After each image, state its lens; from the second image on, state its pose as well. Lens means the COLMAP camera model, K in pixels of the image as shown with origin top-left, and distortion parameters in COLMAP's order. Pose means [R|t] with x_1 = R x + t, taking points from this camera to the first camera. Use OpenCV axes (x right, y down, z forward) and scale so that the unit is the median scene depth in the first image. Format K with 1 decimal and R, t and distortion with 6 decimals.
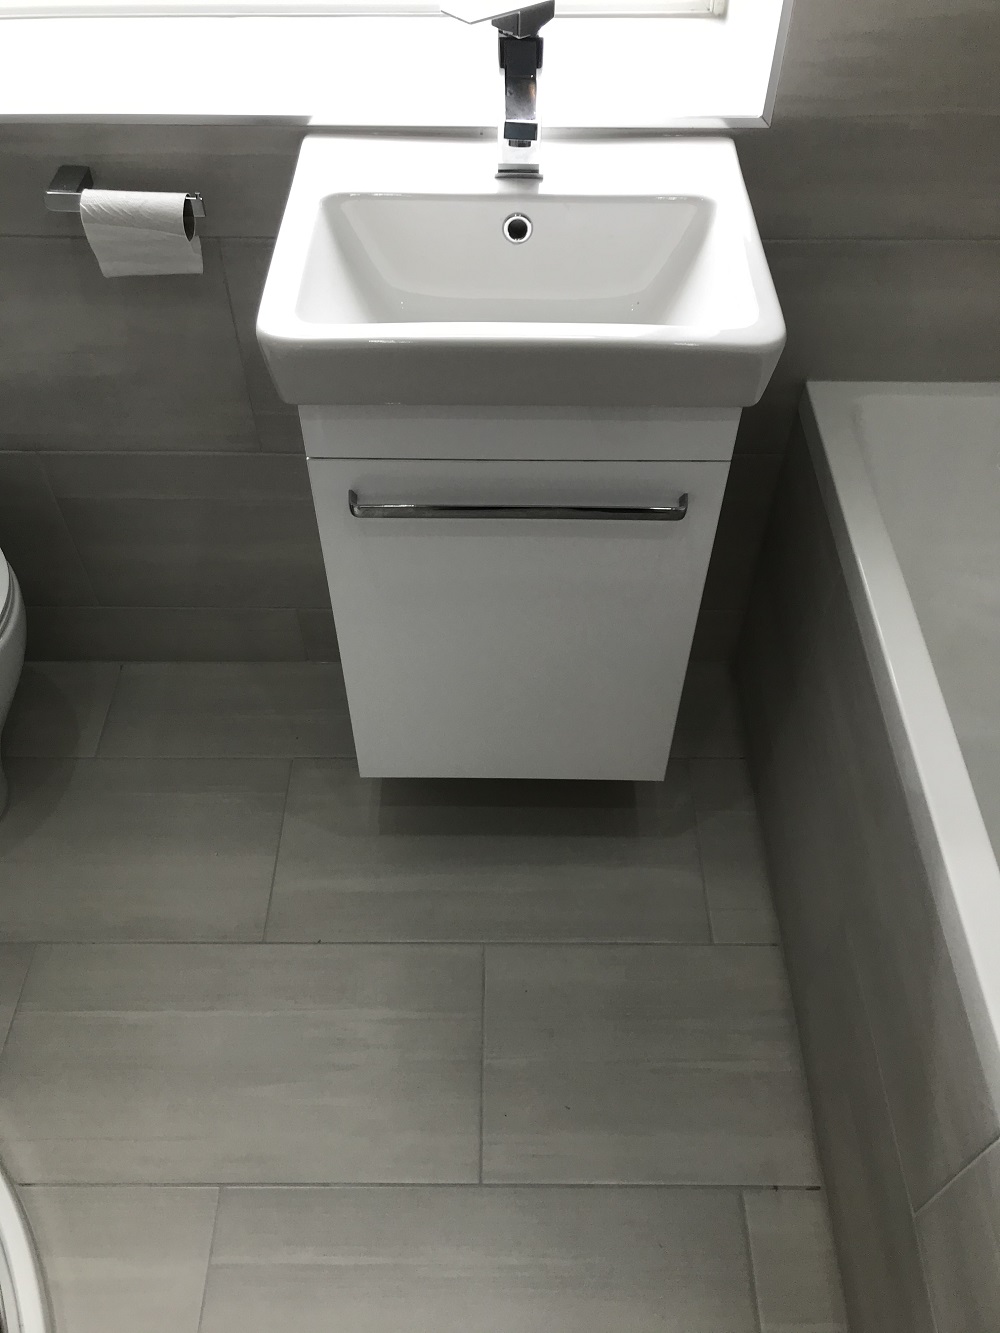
lens RADIAL K [[1076.5, 0, 500.0], [0, 1076.5, 666.5], [0, 0, 1]] dist [0.009130, -0.007831]
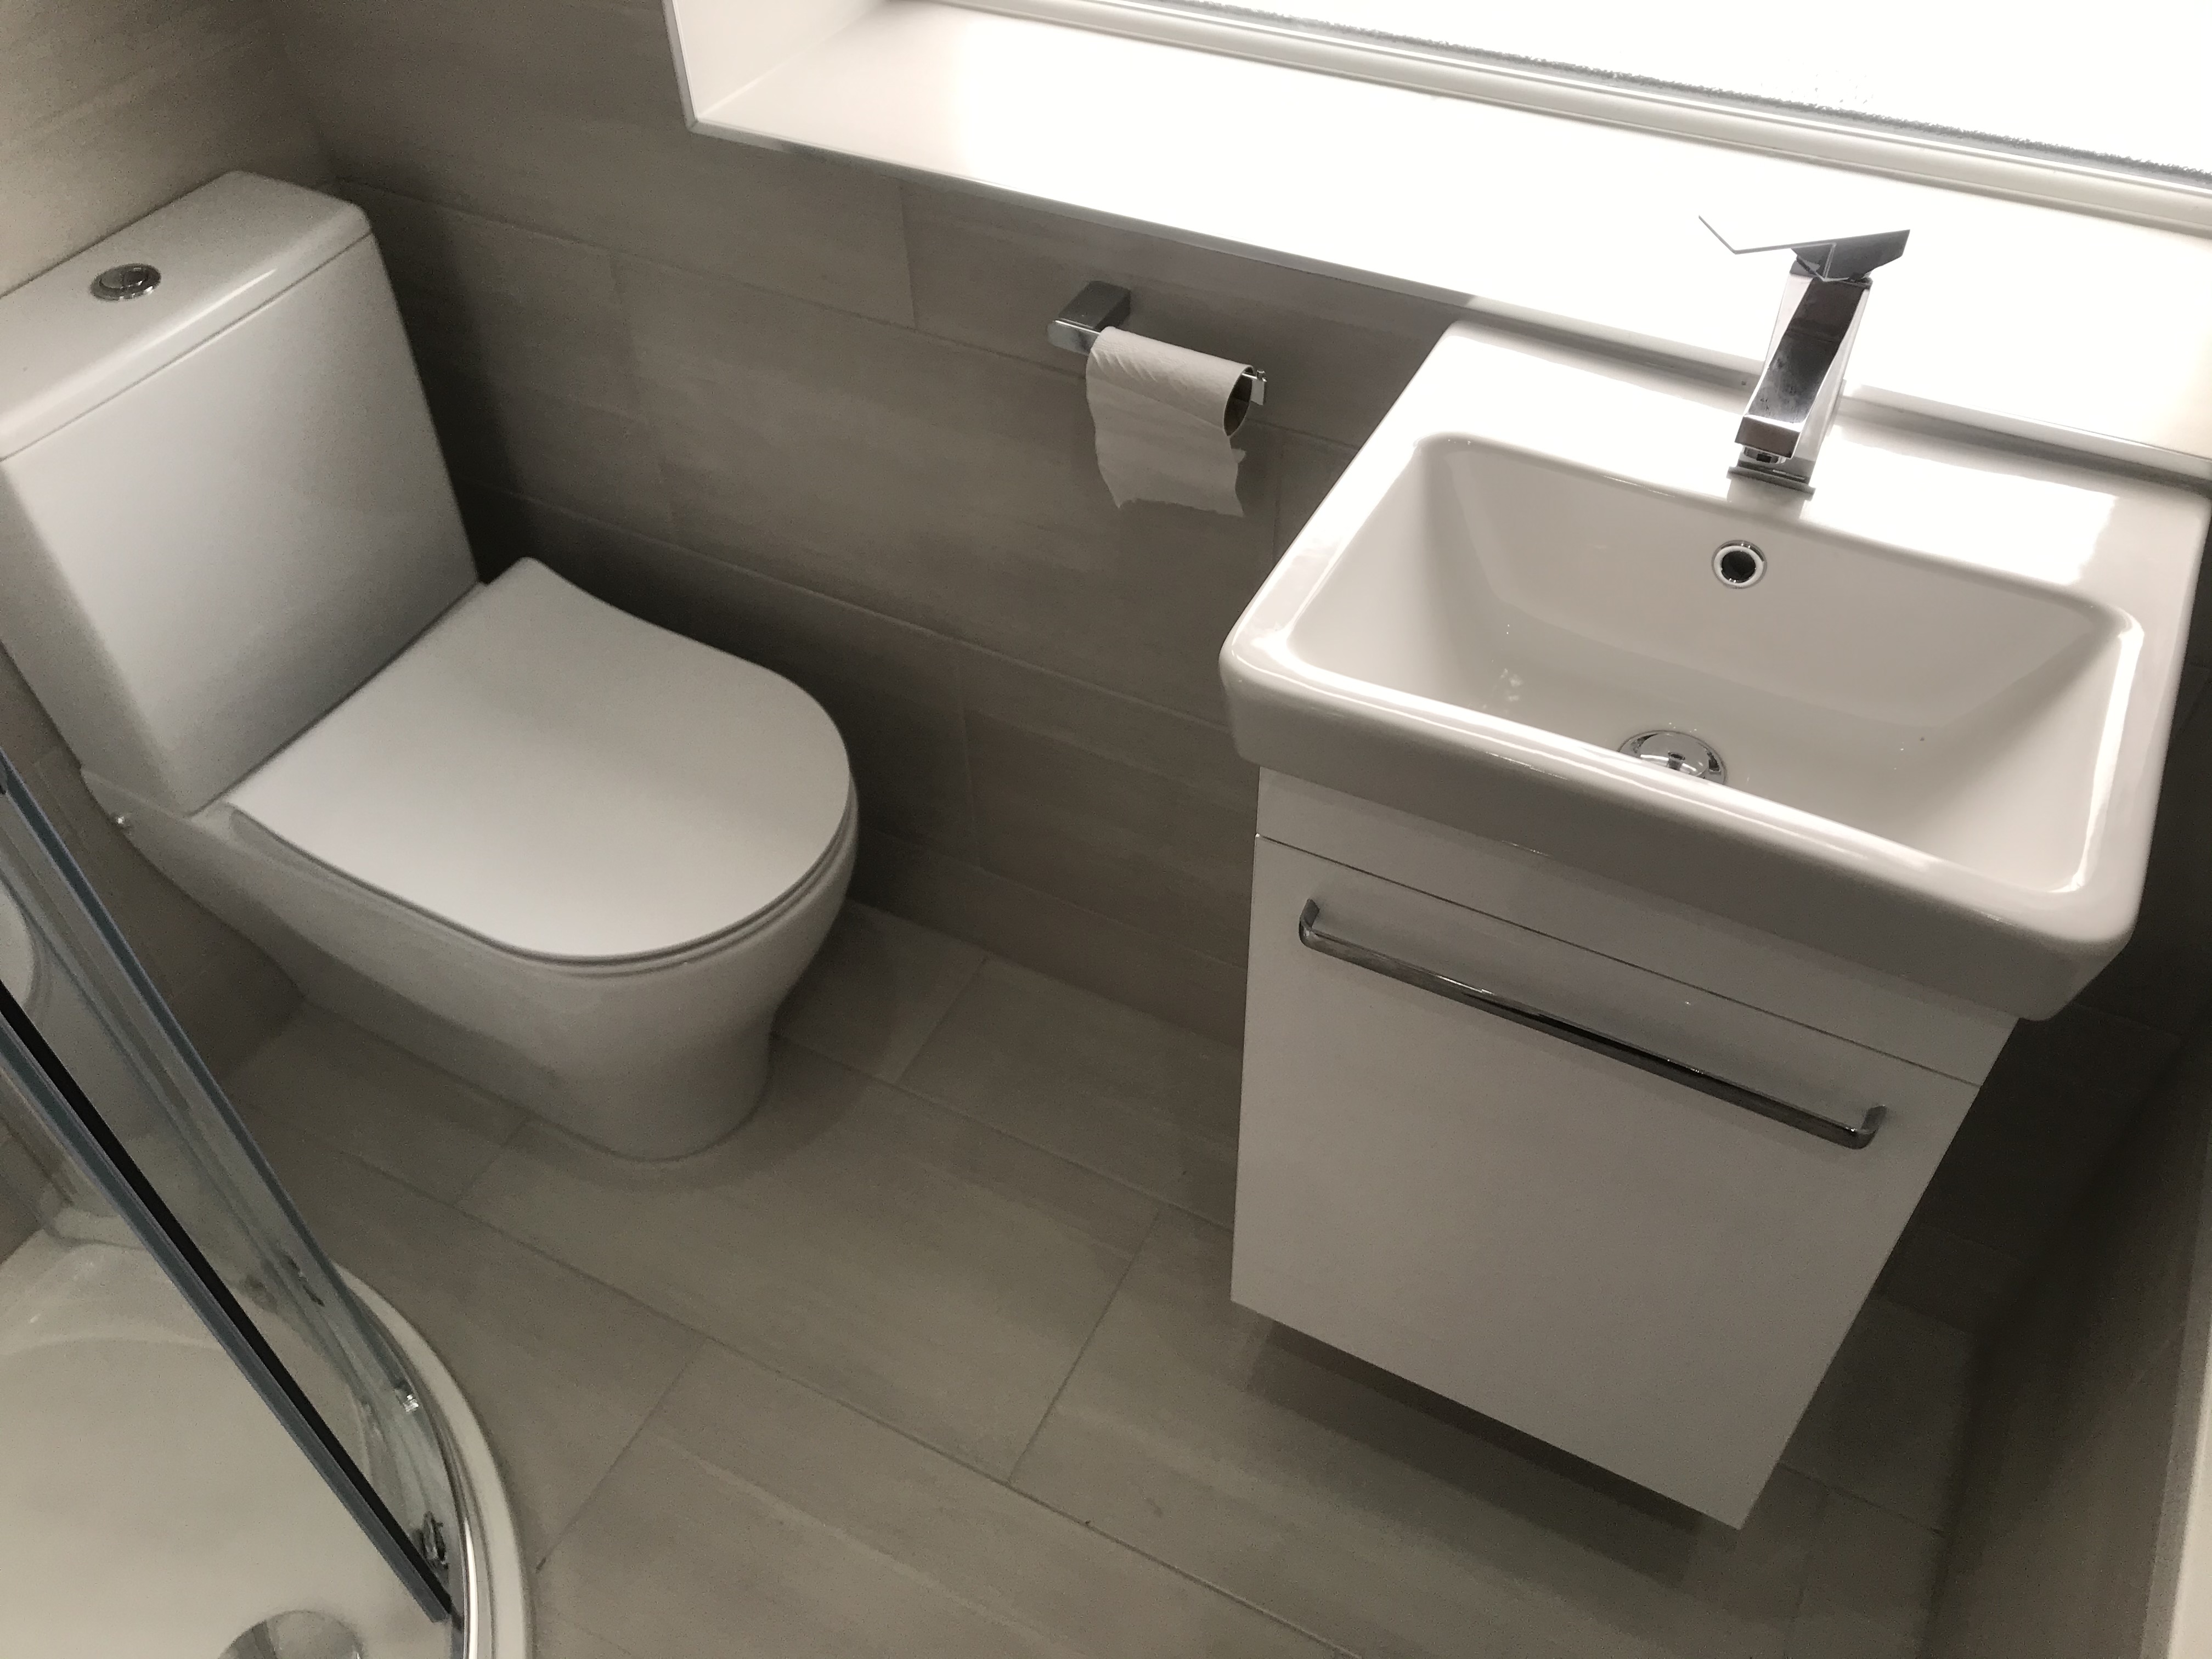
lens RADIAL K [[1786.4, 0, 1106.0], [0, 1786.4, 829.5], [0, 0, 1]] dist [0.009130, -0.007831]
pose [[0.889491, 0.312229, -0.333643, 0.077966], [-0.336388, 0.941593, -0.015650, -0.141218], [0.309270, 0.126155, 0.942569, 0.007625]]
